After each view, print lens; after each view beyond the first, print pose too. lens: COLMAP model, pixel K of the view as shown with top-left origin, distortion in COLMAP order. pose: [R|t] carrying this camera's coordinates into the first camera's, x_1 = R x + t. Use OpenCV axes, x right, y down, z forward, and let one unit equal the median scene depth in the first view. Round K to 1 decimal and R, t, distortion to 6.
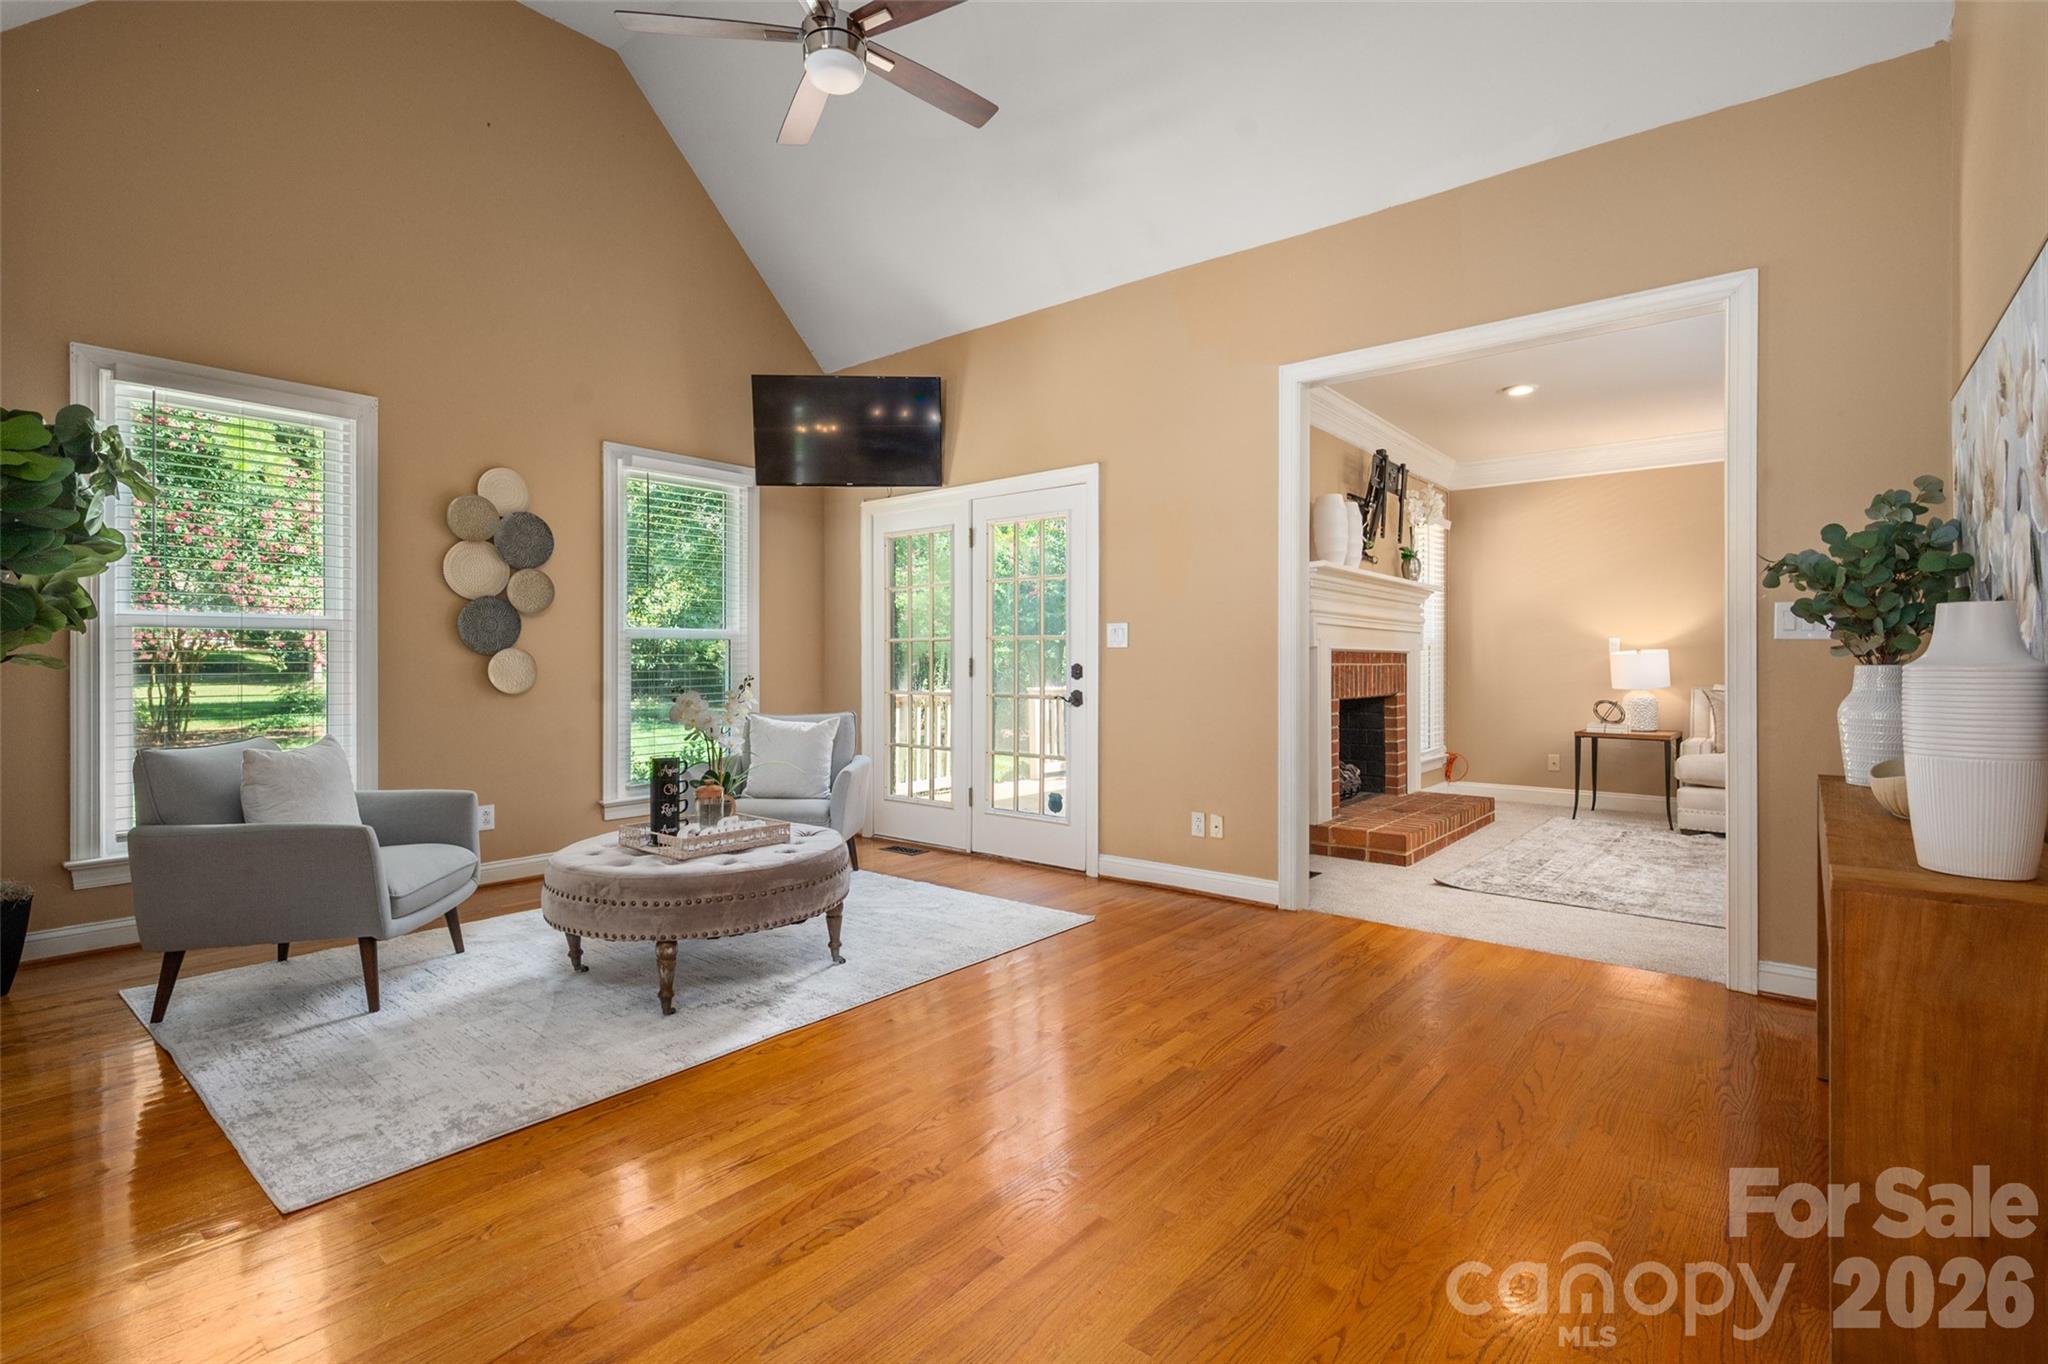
lens RADIAL K [[955.3, 0, 1025.4], [0, 955.3, 672.8], [0, 0, 1]] dist [-0.003472, 0.000720]
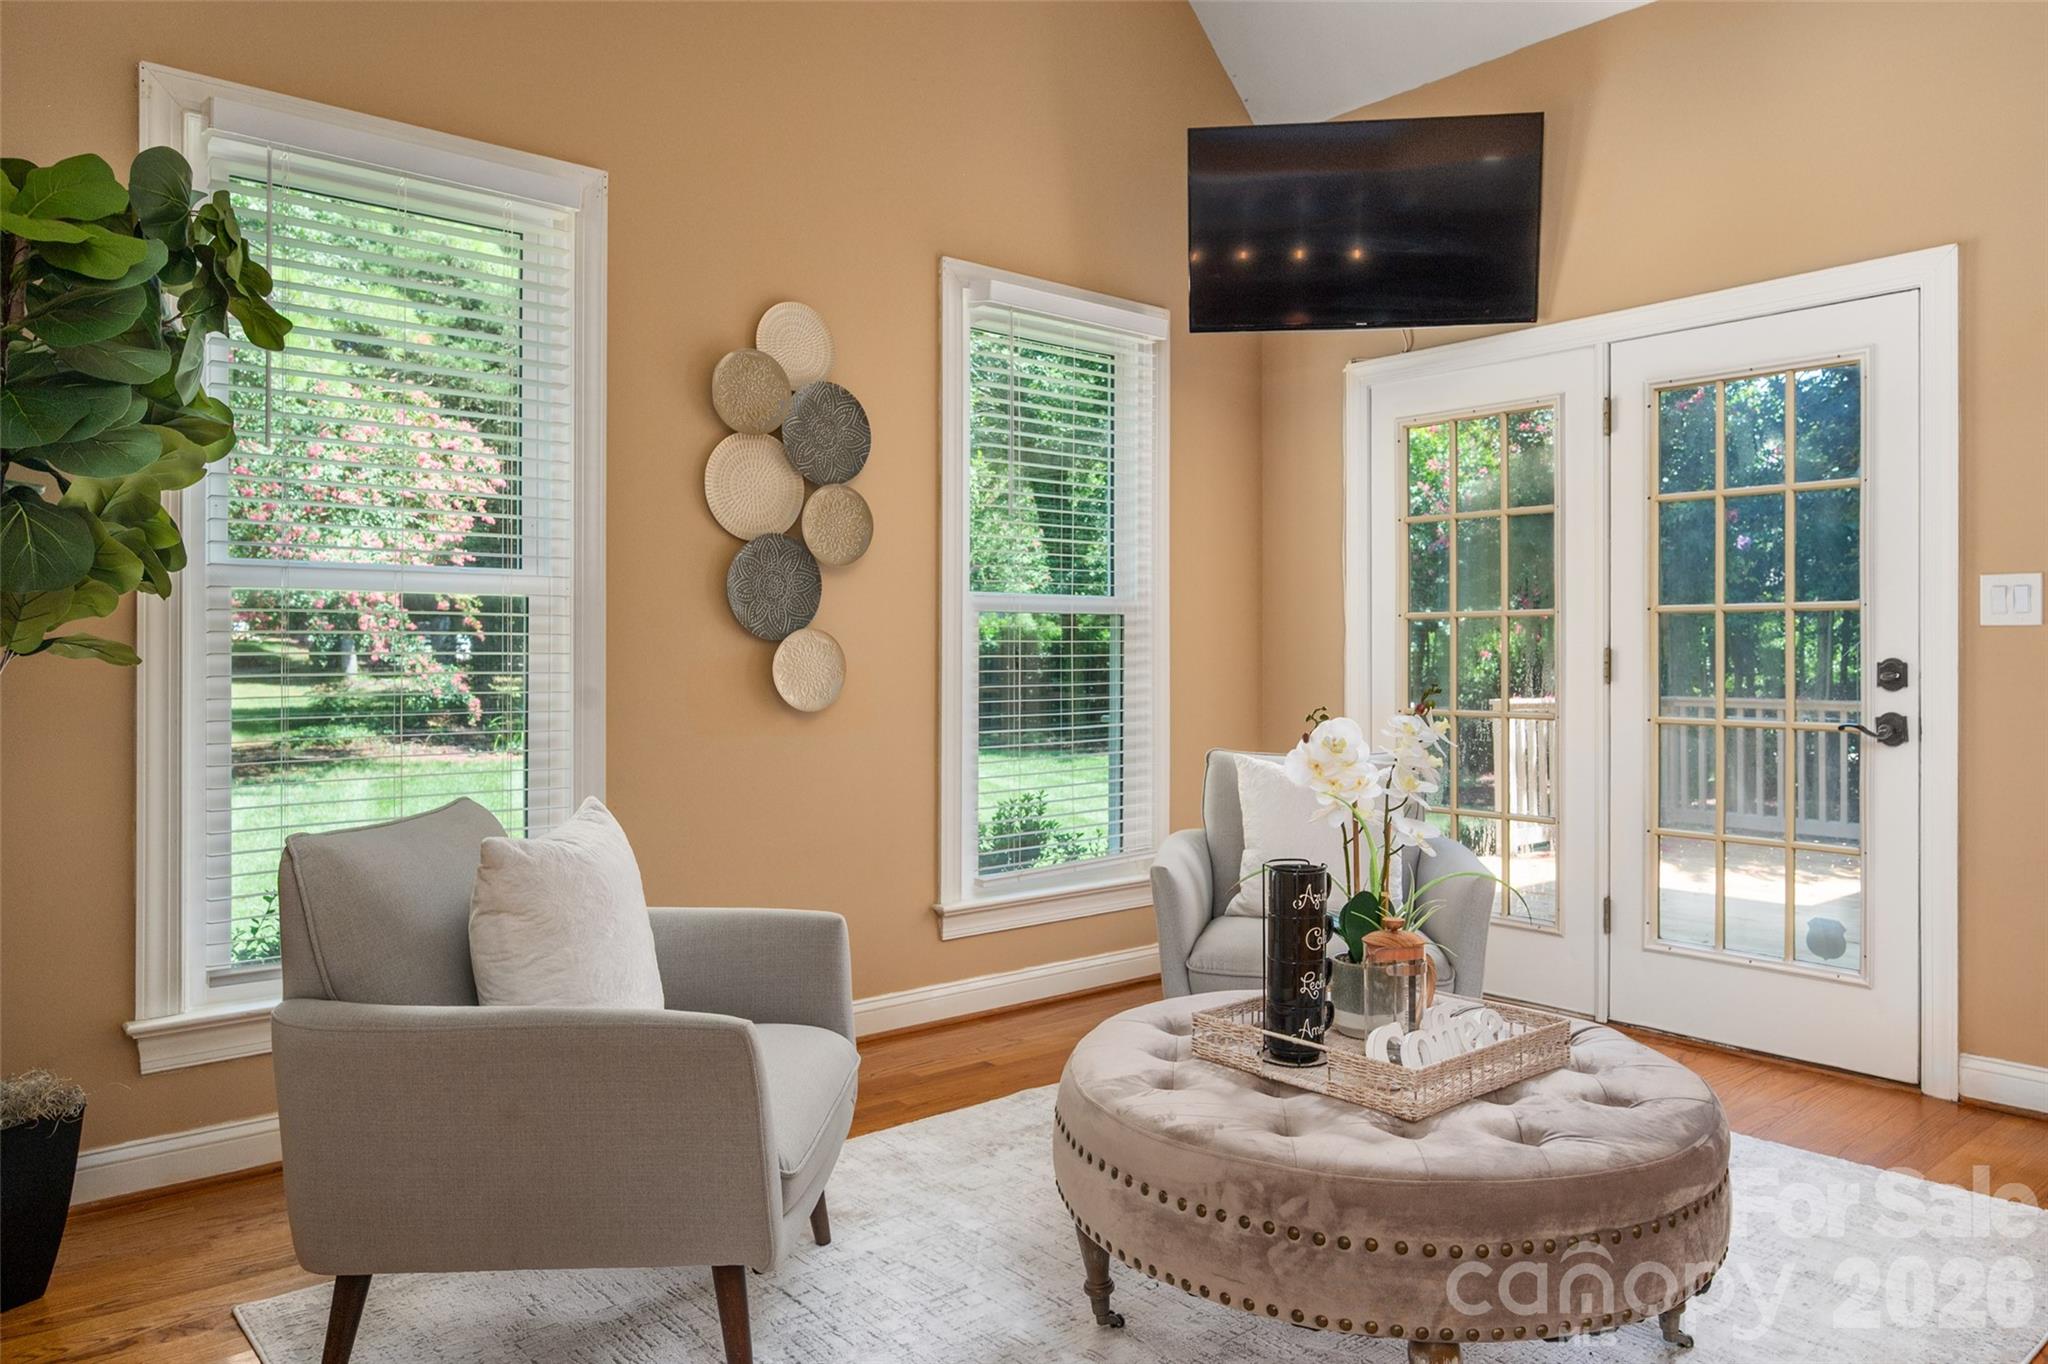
lens RADIAL K [[1371.4, 0, 1016.2], [0, 1371.4, 670.5], [0, 0, 1]] dist [-0.003551, -0.006965]
pose [[0.984273, 0.003323, -0.176623, -0.284194], [-0.003413, 0.999994, -0.000204, -0.002102], [0.176621, 0.000804, 0.984279, 0.246300]]
